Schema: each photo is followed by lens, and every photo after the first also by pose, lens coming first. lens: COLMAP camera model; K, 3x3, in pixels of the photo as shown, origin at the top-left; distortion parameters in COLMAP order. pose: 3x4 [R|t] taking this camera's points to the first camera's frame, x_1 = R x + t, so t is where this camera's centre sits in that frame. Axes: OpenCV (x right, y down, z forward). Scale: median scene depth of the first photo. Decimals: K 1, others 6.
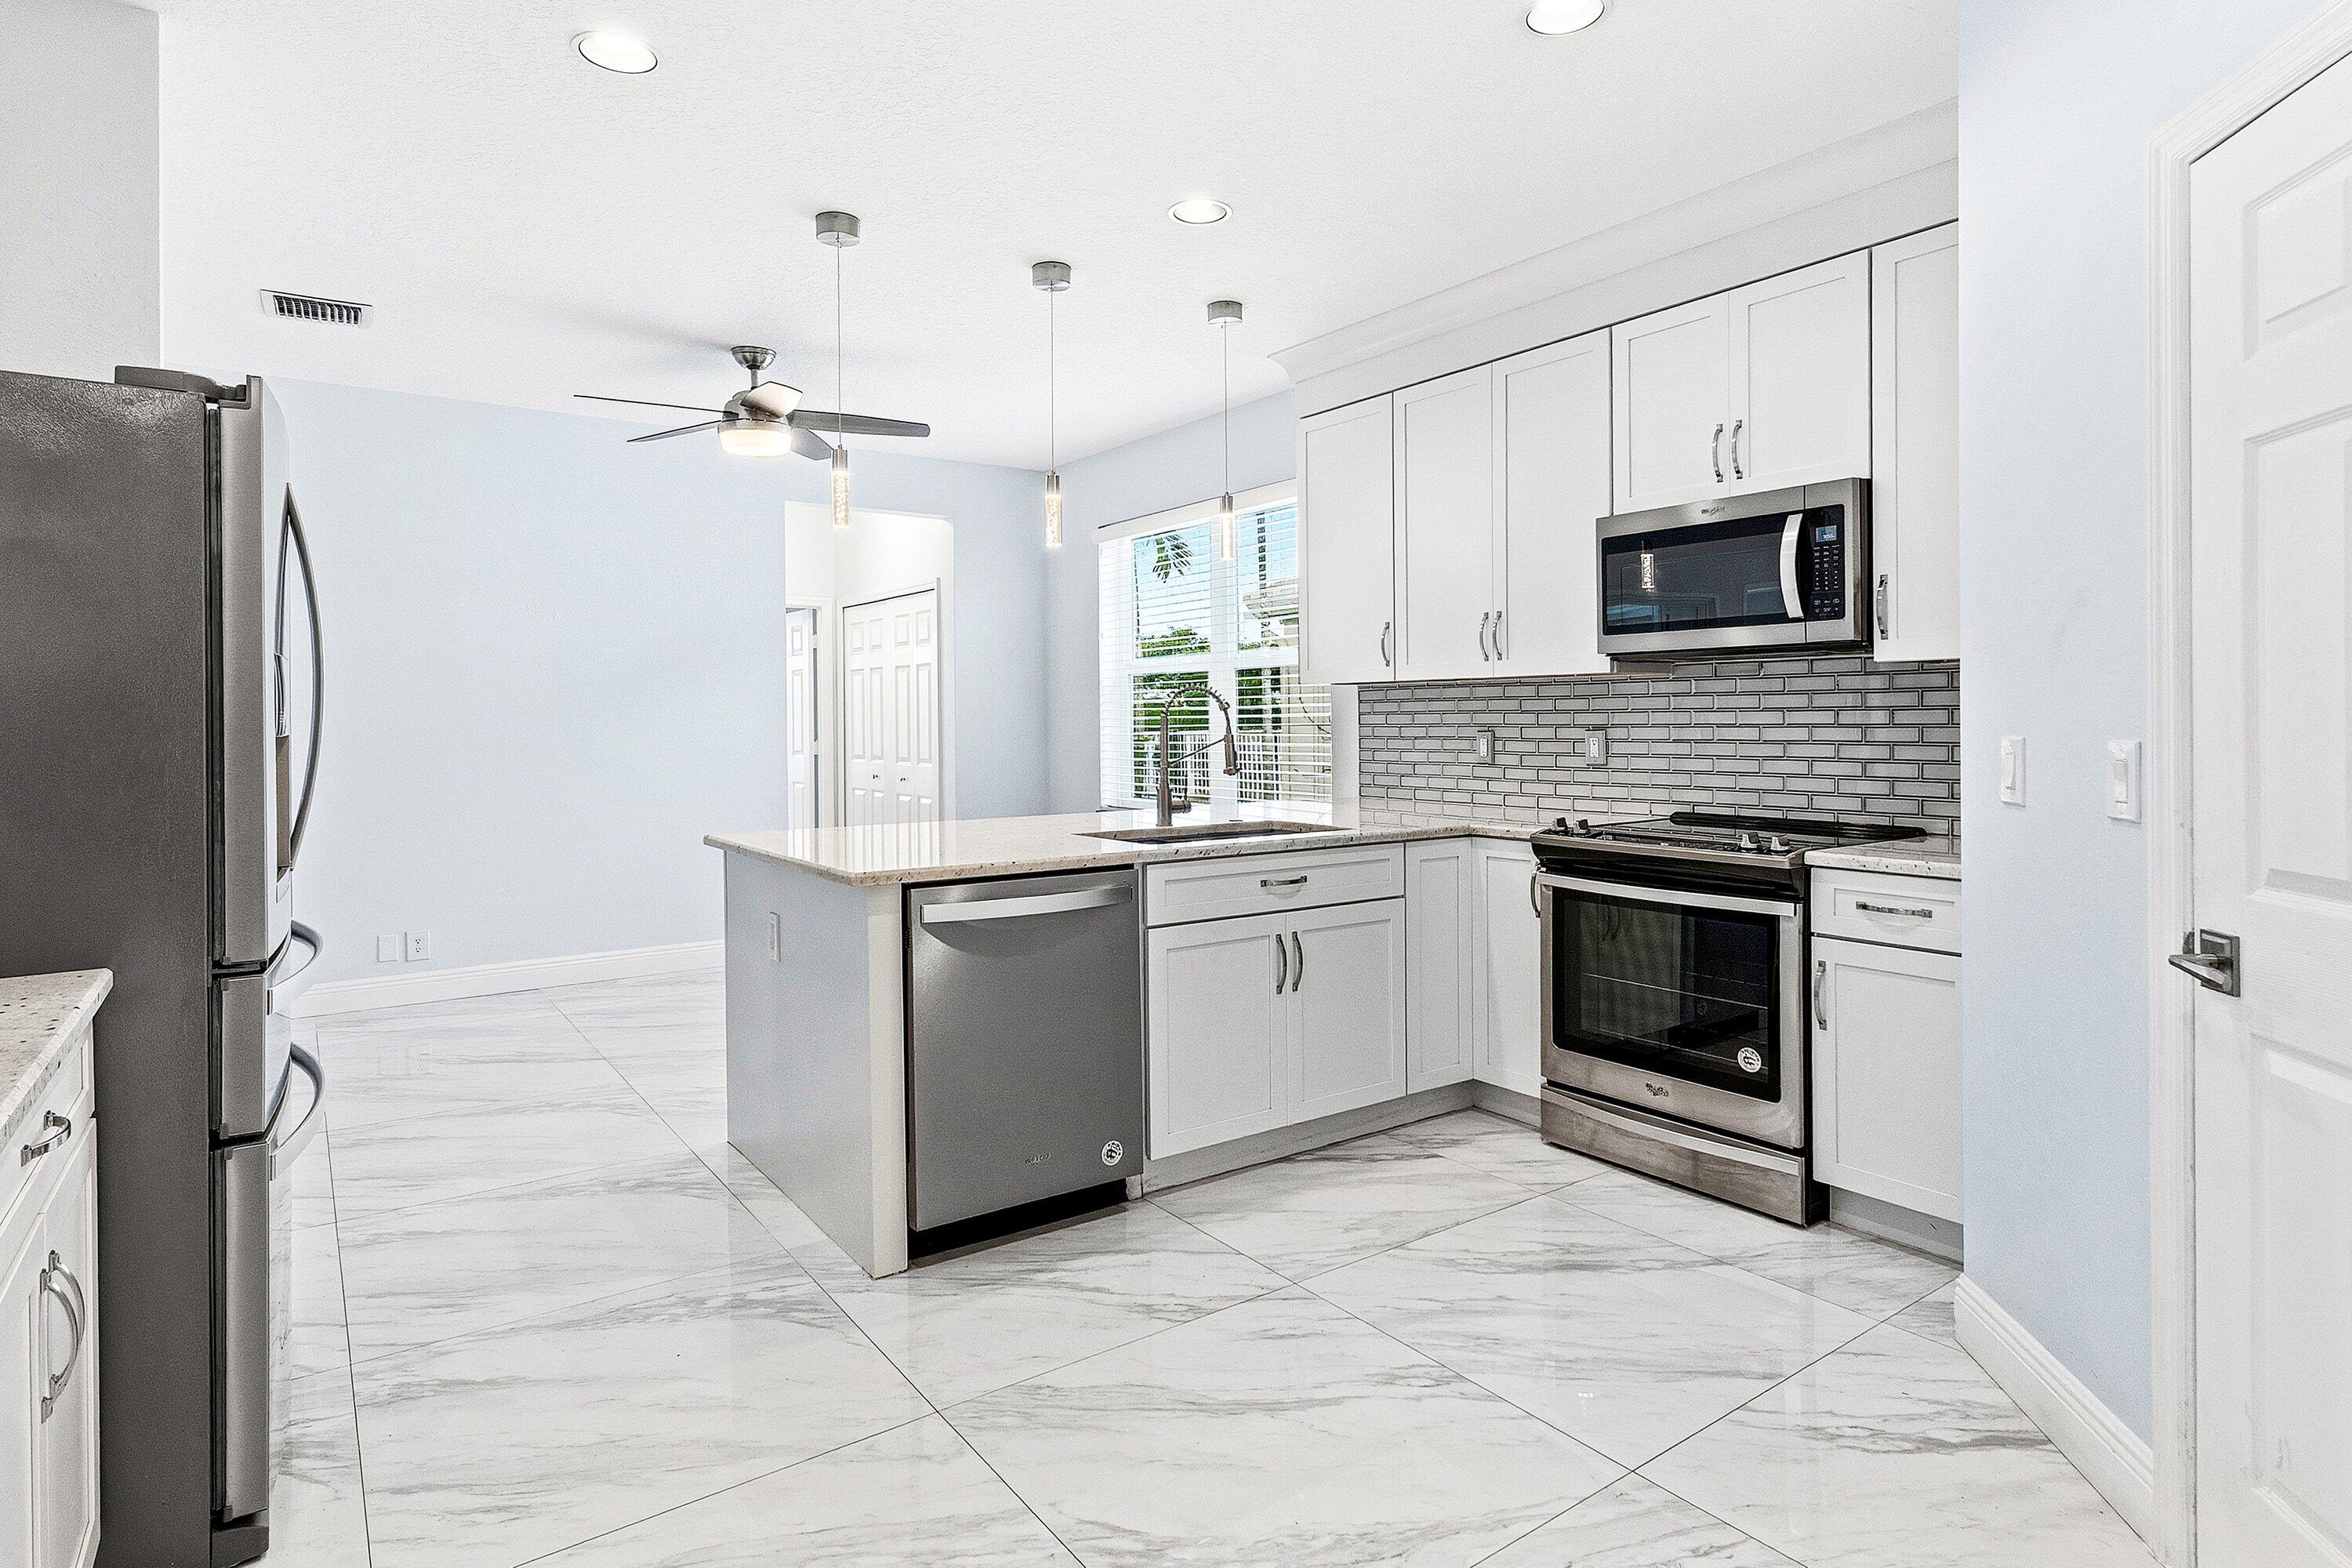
lens RADIAL K [[1210.3, 0, 1189.5], [0, 1210.3, 739.4], [0, 0, 1]] dist [-0.004014, 0.000185]
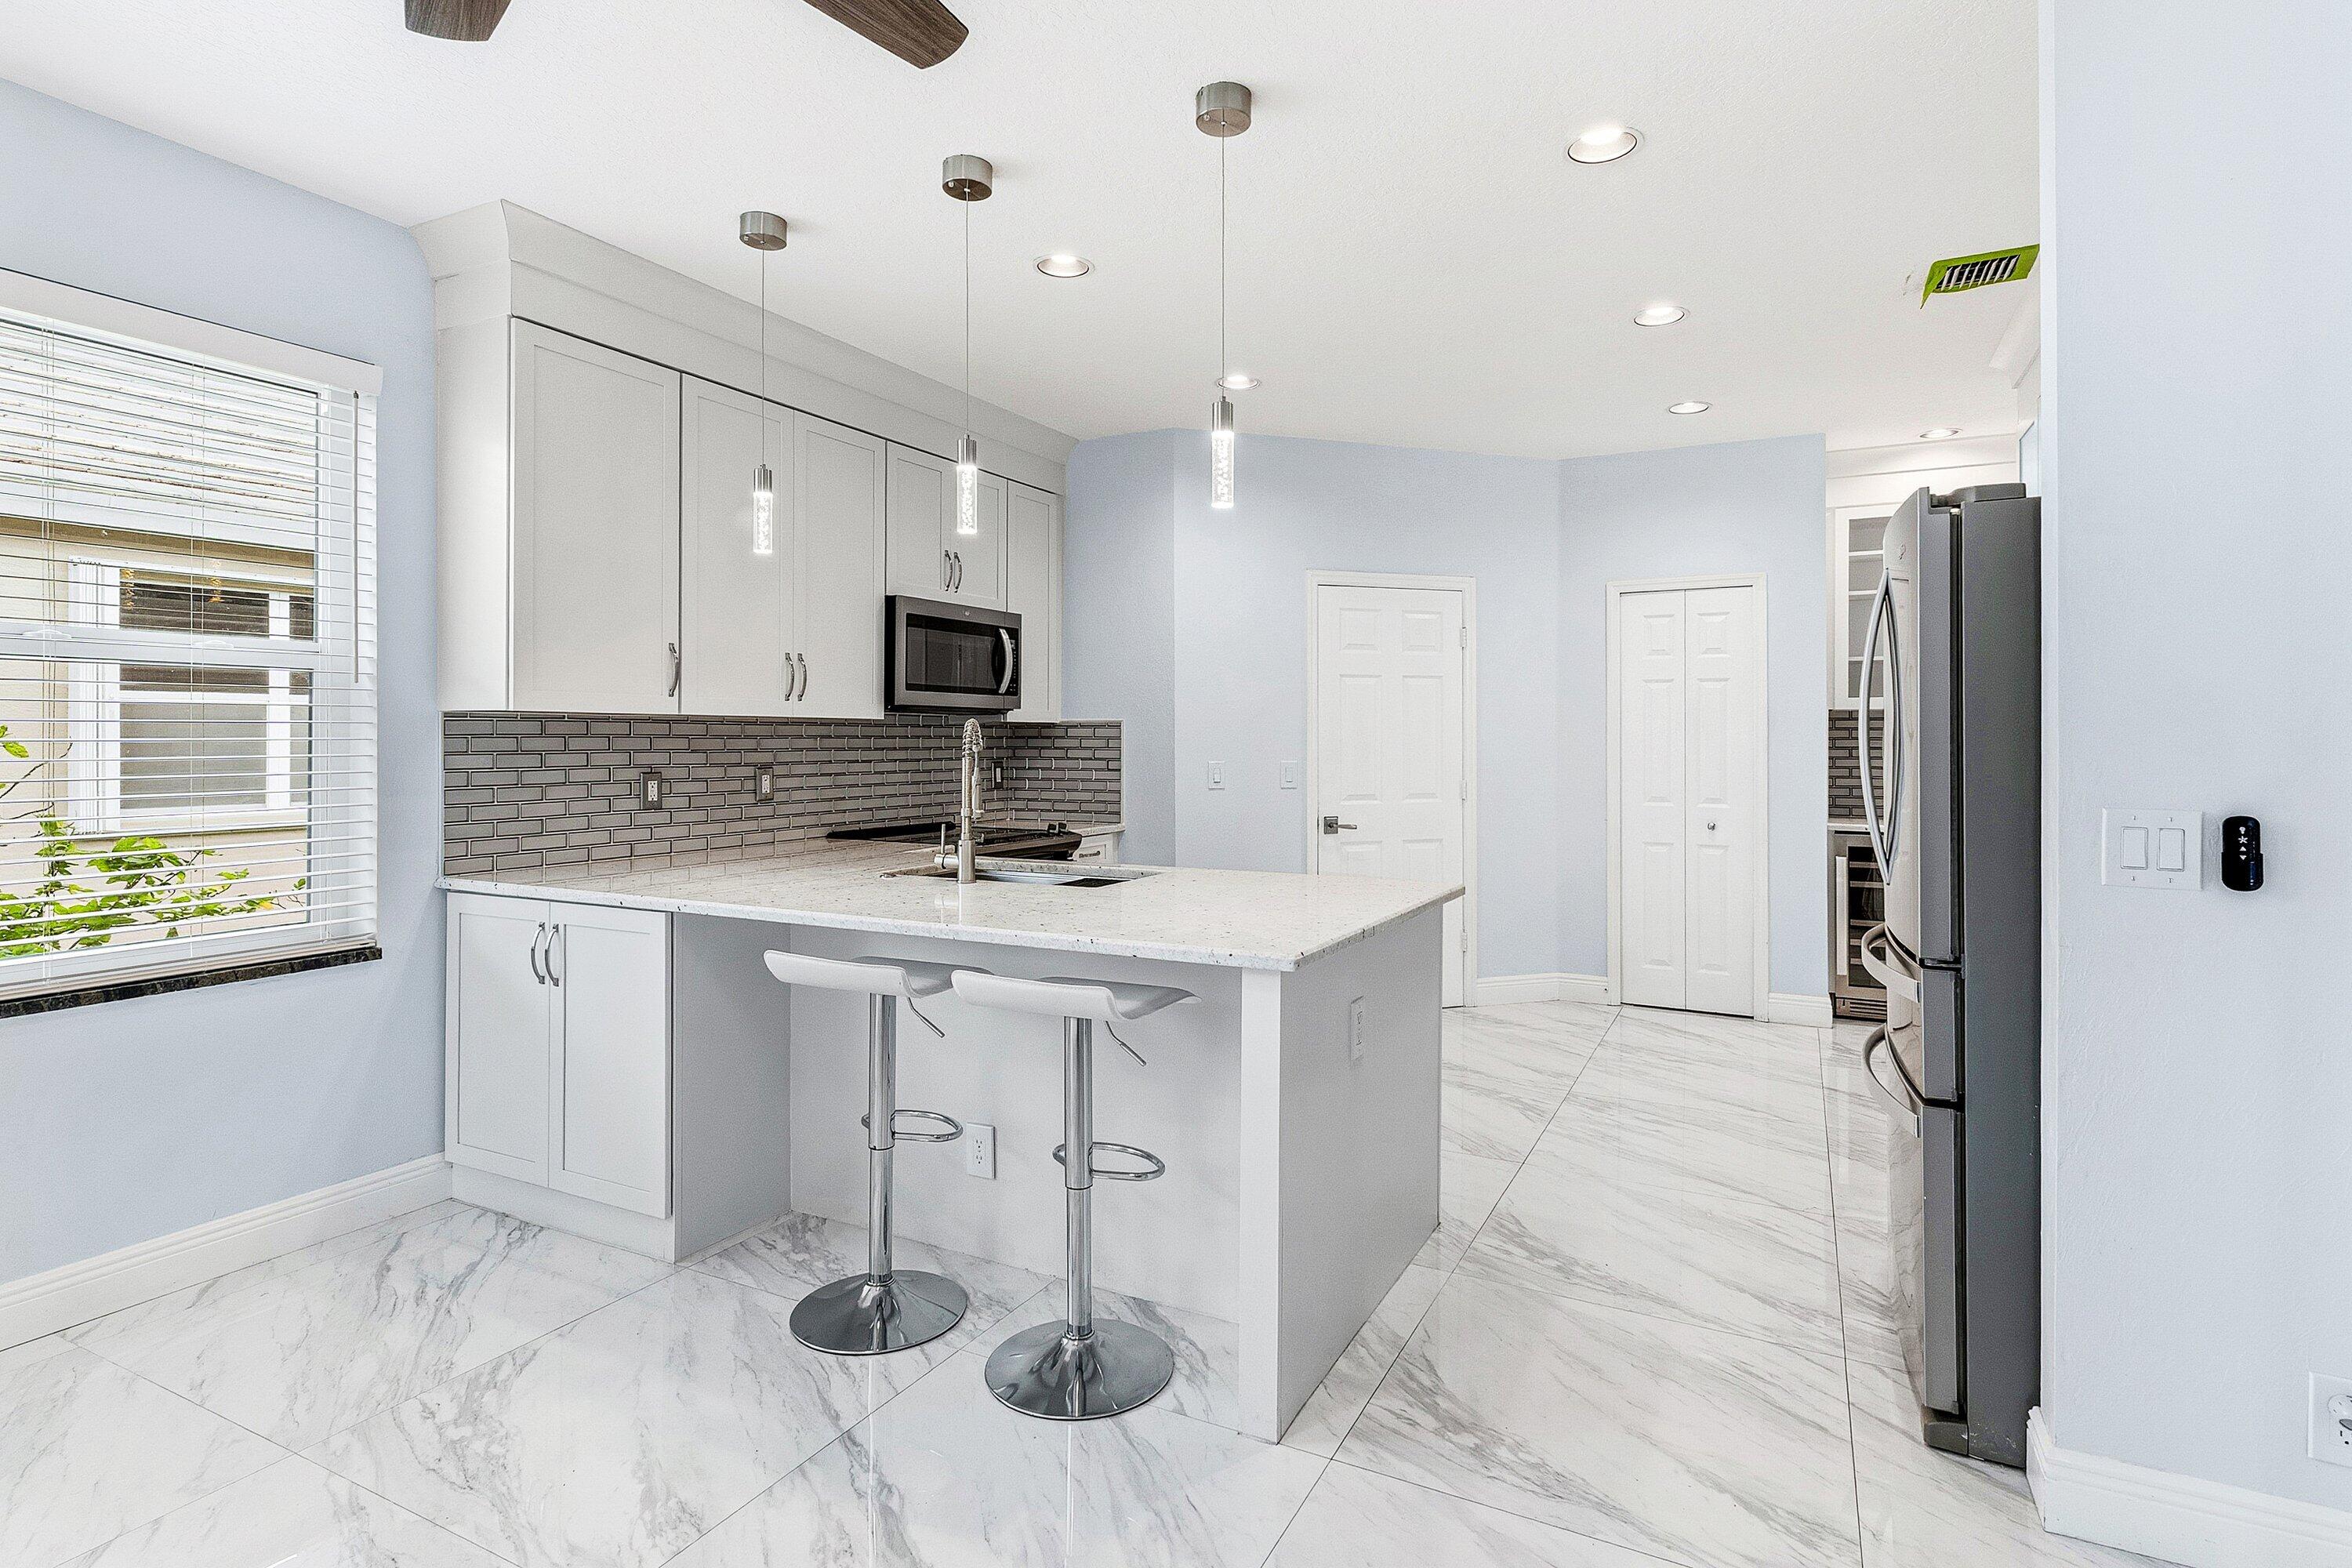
lens RADIAL K [[1210.3, 0, 1189.5], [0, 1210.3, 739.4], [0, 0, 1]] dist [-0.004014, 0.000185]
pose [[-0.448878, 0.006021, 0.893573, -0.879977], [0.018407, 0.999827, 0.002510, -0.031449], [-0.893403, 0.017574, -0.448912, 1.256069]]
